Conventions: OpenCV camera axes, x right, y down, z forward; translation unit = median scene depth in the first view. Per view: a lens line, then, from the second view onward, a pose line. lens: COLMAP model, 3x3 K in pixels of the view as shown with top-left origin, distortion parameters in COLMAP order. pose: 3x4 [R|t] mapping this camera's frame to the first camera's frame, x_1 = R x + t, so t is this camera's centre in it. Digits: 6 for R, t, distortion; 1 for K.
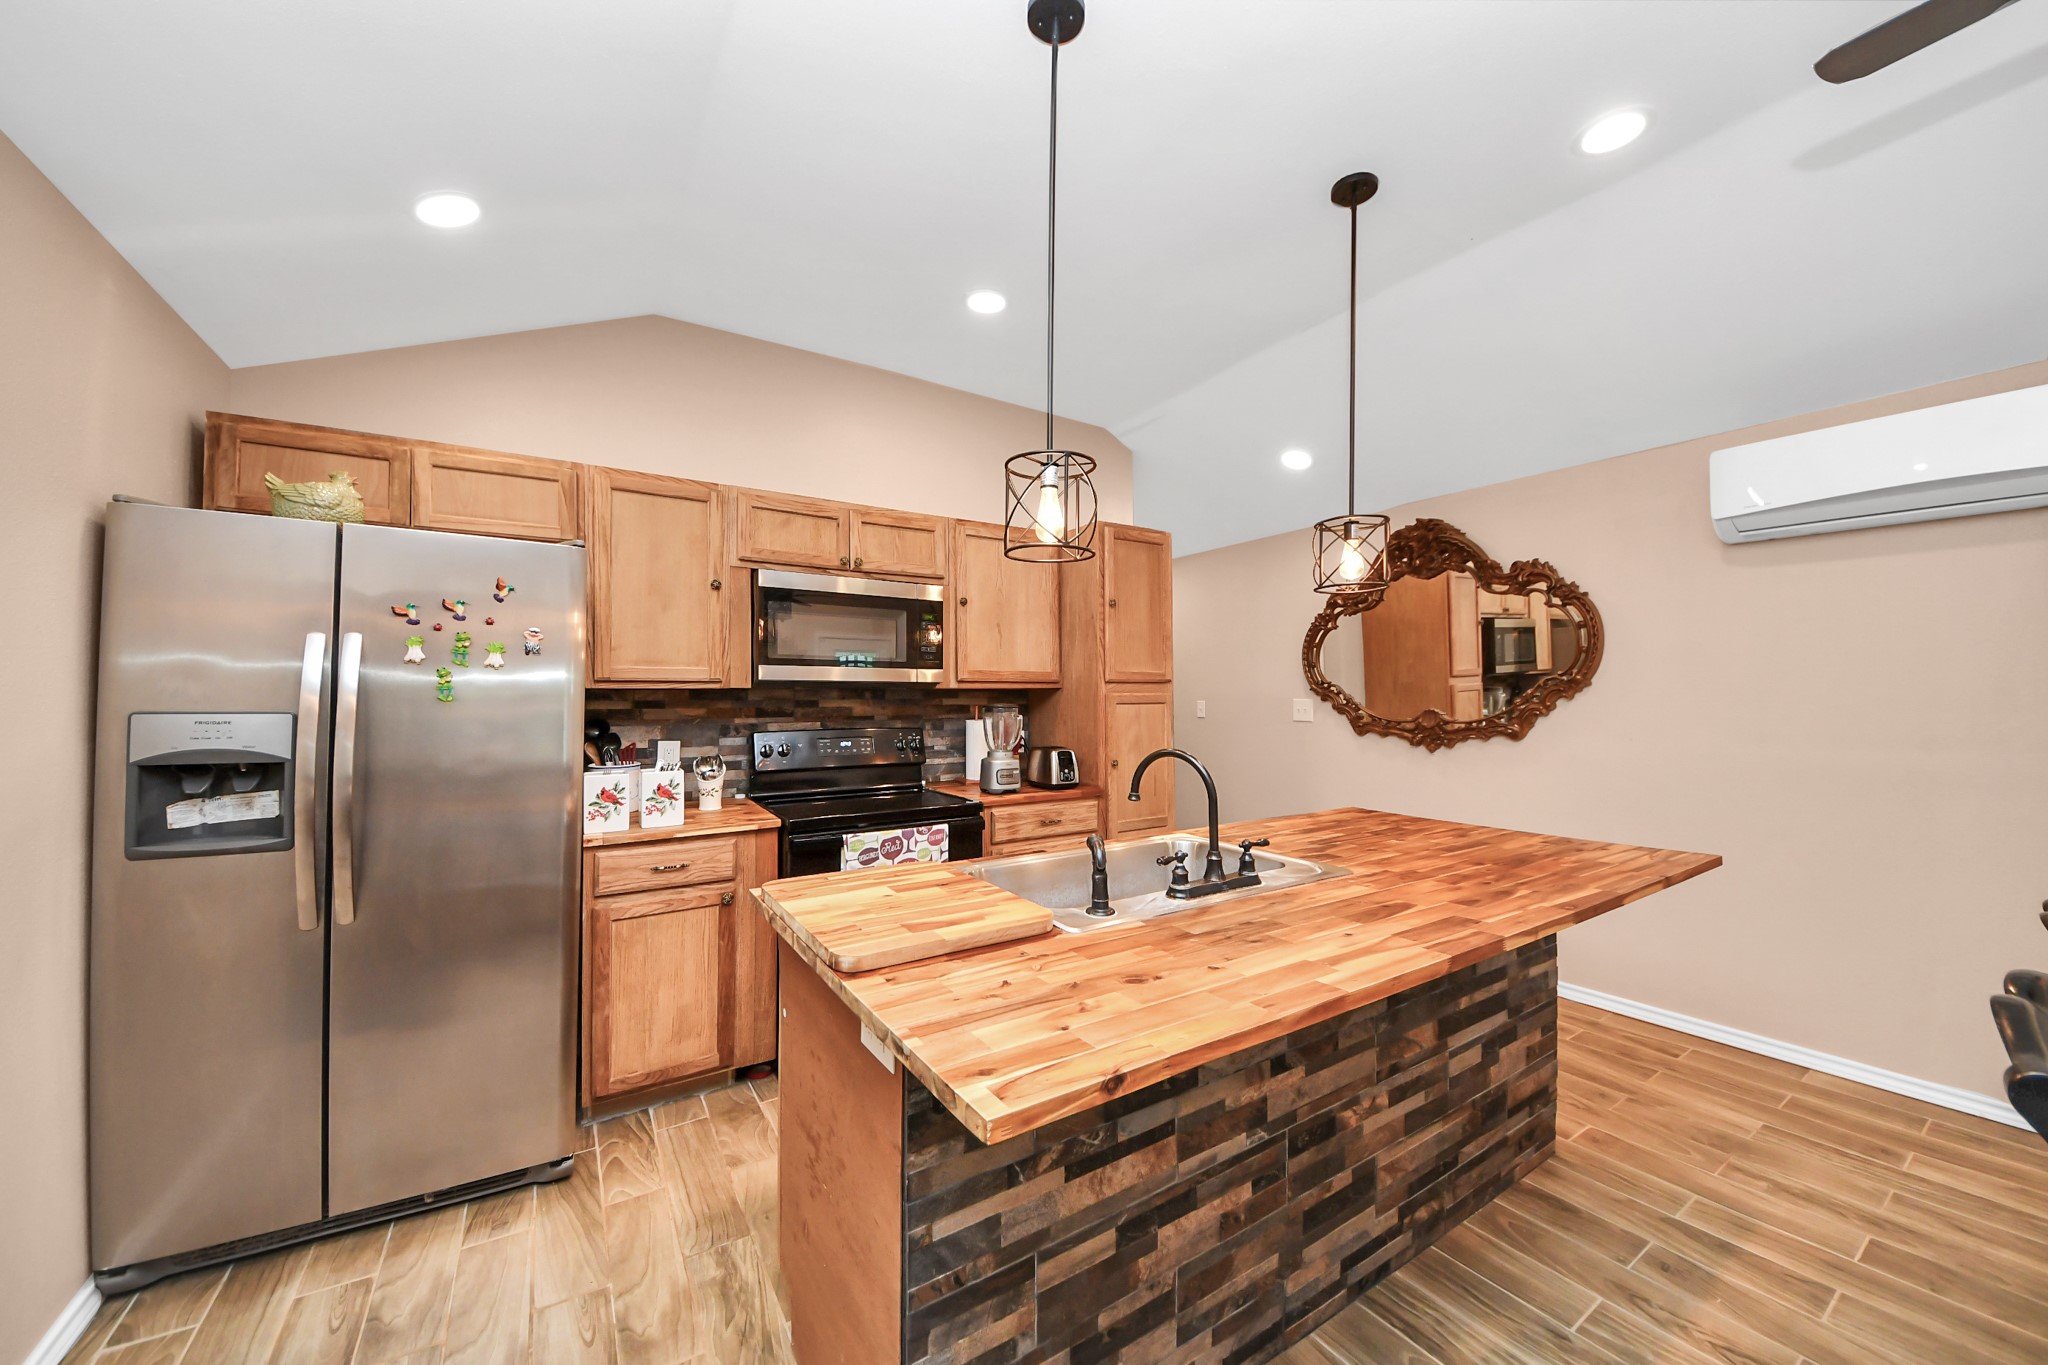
lens RADIAL K [[720.0, 0, 1024.0], [0, 720.0, 682.5], [0, 0, 1]] dist [-0.000092, -0.014470]
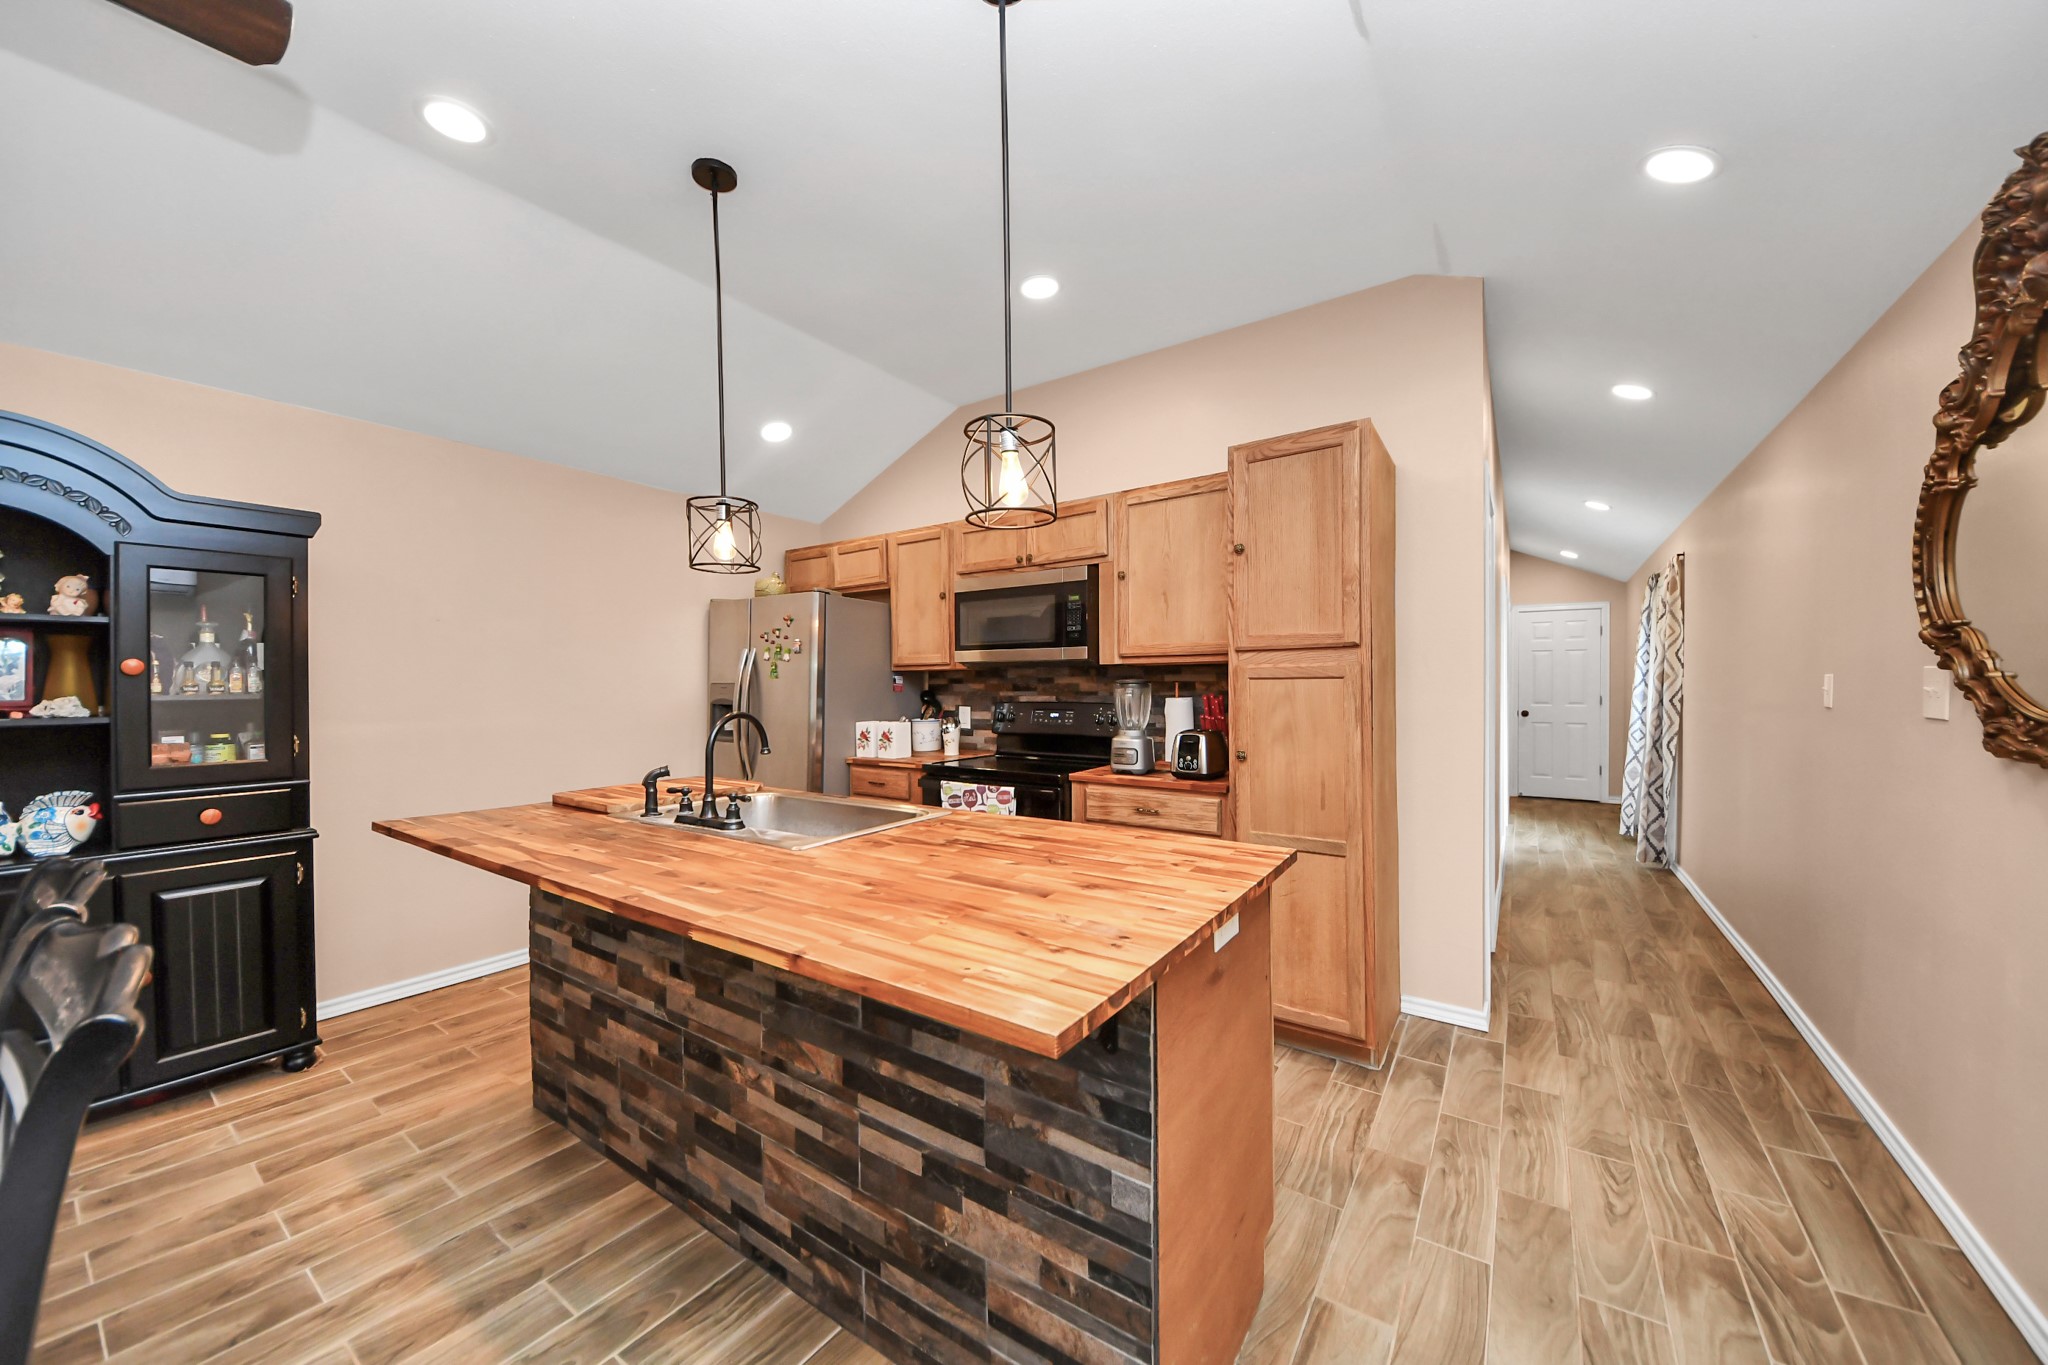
lens RADIAL K [[731.5, 0, 1011.9], [0, 731.5, 685.2], [0, 0, 1]] dist [-0.000377, -0.008167]
pose [[0.368677, 0.001507, -0.929556, 0.951581], [0.024520, 0.999635, 0.011346, 0.026509], [0.929234, -0.026976, 0.368506, 0.594995]]
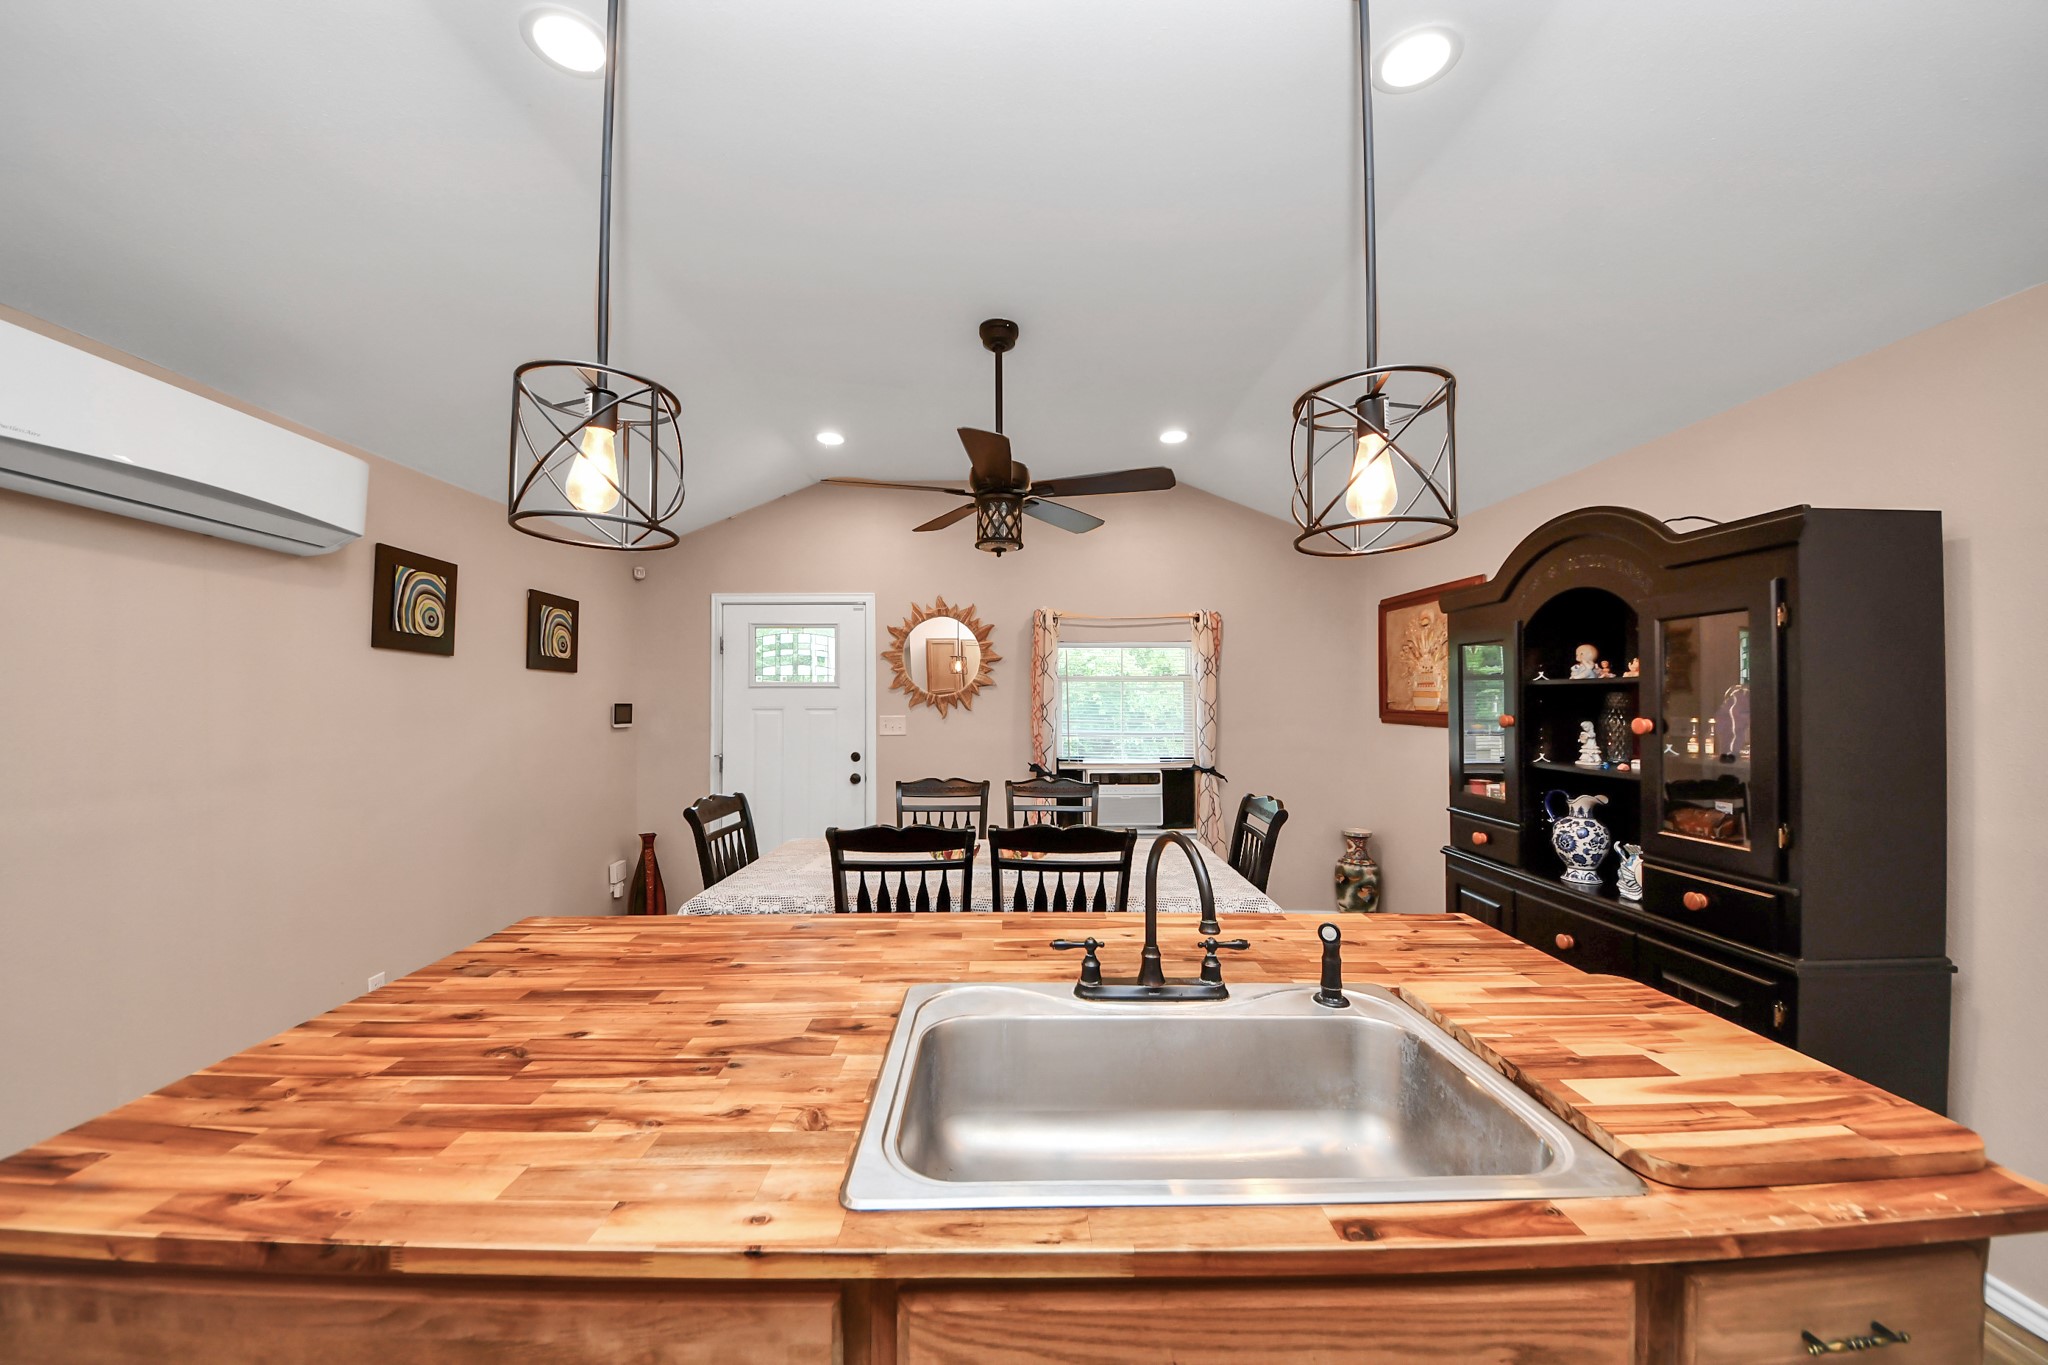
lens RADIAL K [[715.2, 0, 998.7], [0, 715.2, 675.2], [0, 0, 1]] dist [0.021290, -0.014032]
pose [[-0.839422, 0.018536, 0.543163, -0.020093], [-0.012637, 0.998482, -0.053603, -0.014442], [-0.543333, -0.051859, -0.837914, 1.036300]]
